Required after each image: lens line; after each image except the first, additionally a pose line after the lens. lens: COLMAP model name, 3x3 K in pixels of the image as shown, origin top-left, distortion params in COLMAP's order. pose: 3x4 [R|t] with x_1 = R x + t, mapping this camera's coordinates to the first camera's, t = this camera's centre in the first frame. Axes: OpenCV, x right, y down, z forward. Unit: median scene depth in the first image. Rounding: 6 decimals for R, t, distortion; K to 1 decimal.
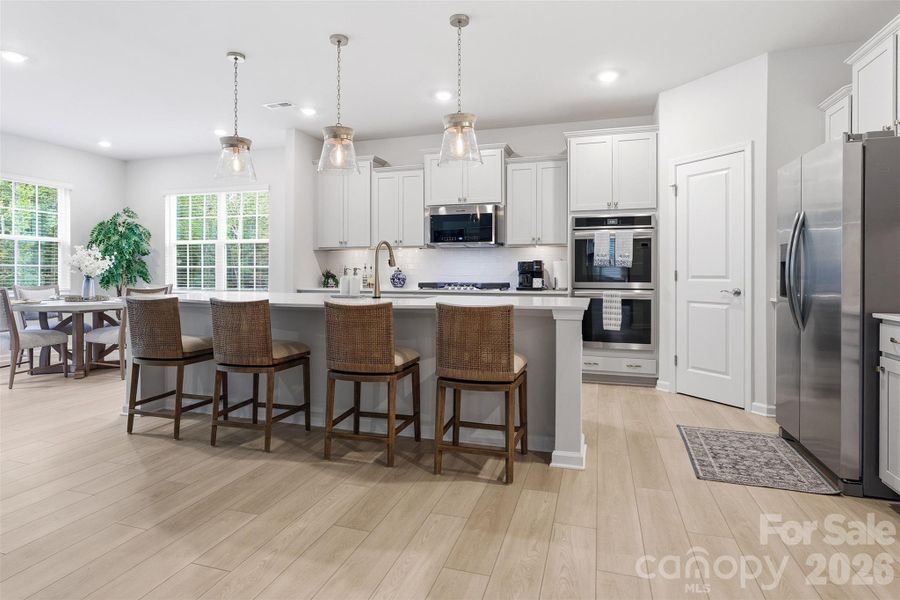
lens RADIAL K [[485.7, 0, 448.4], [0, 485.7, 277.5], [0, 0, 1]] dist [0.001501, -0.000731]
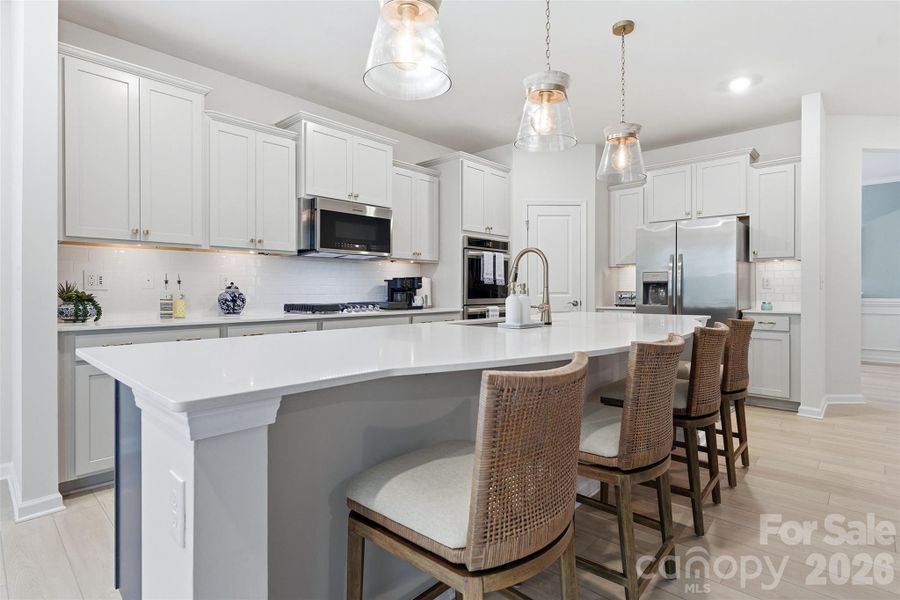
lens RADIAL K [[452.9, 0, 450.7], [0, 452.9, 293.2], [0, 0, 1]] dist [0.006825, 0.000565]
pose [[0.426405, -0.008308, 0.904494, -0.686980], [0.009113, 0.999947, 0.004888, -0.009036], [-0.904486, 0.006159, 0.426458, 0.679035]]
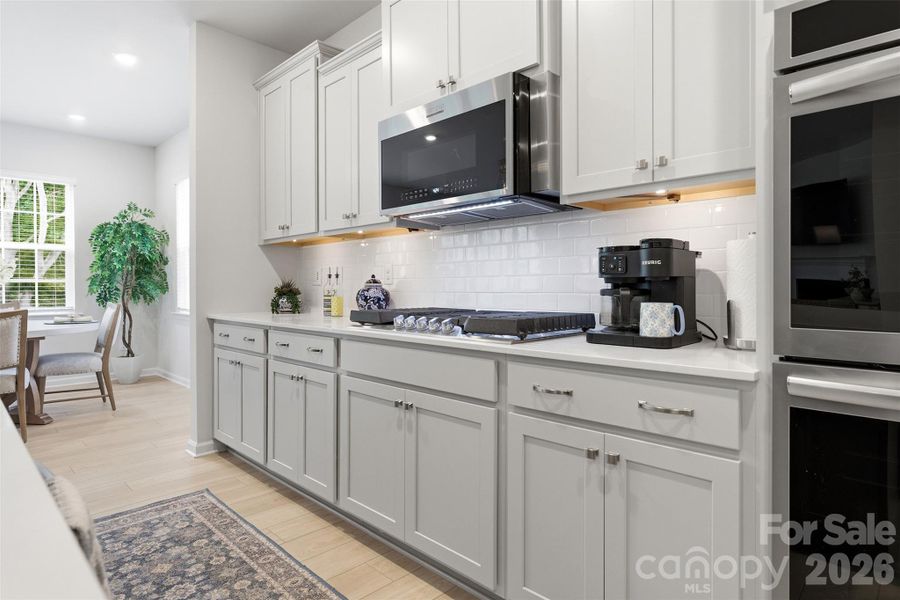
lens RADIAL K [[505.5, 0, 449.3], [0, 505.5, 292.3], [0, 0, 1]] dist [0.008034, -0.000183]
pose [[0.885898, 0.001424, -0.463878, 0.254213], [0.000512, 0.999992, 0.004046, -0.007122], [0.463880, -0.003822, 0.885890, 0.816152]]
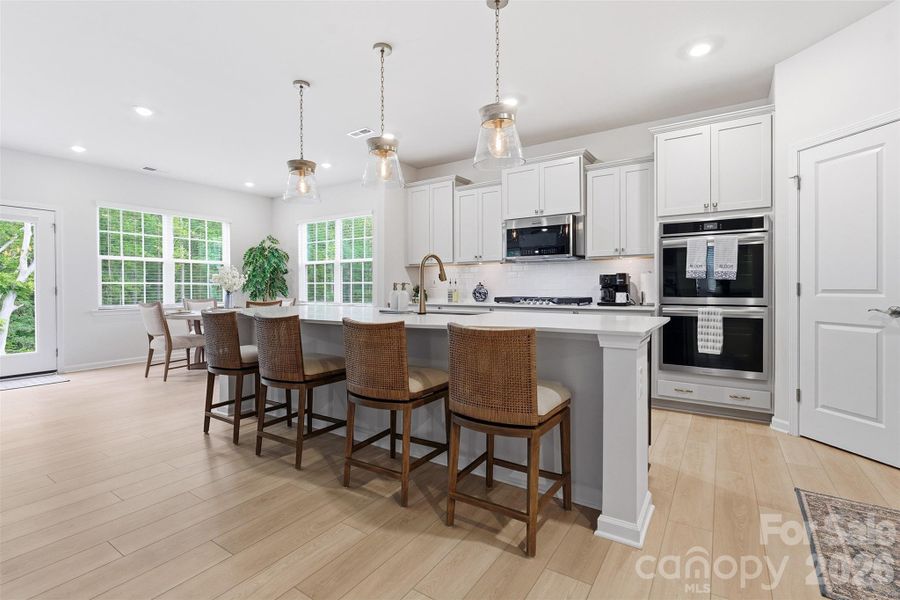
lens RADIAL K [[414.7, 0, 448.6], [0, 414.7, 293.0], [0, 0, 1]] dist [-0.000712, 0.001186]
pose [[0.959973, -0.000719, -0.280092, 0.107166], [0.002062, 0.999988, 0.004499, -0.002249], [0.280085, -0.004897, 0.959963, 0.185367]]
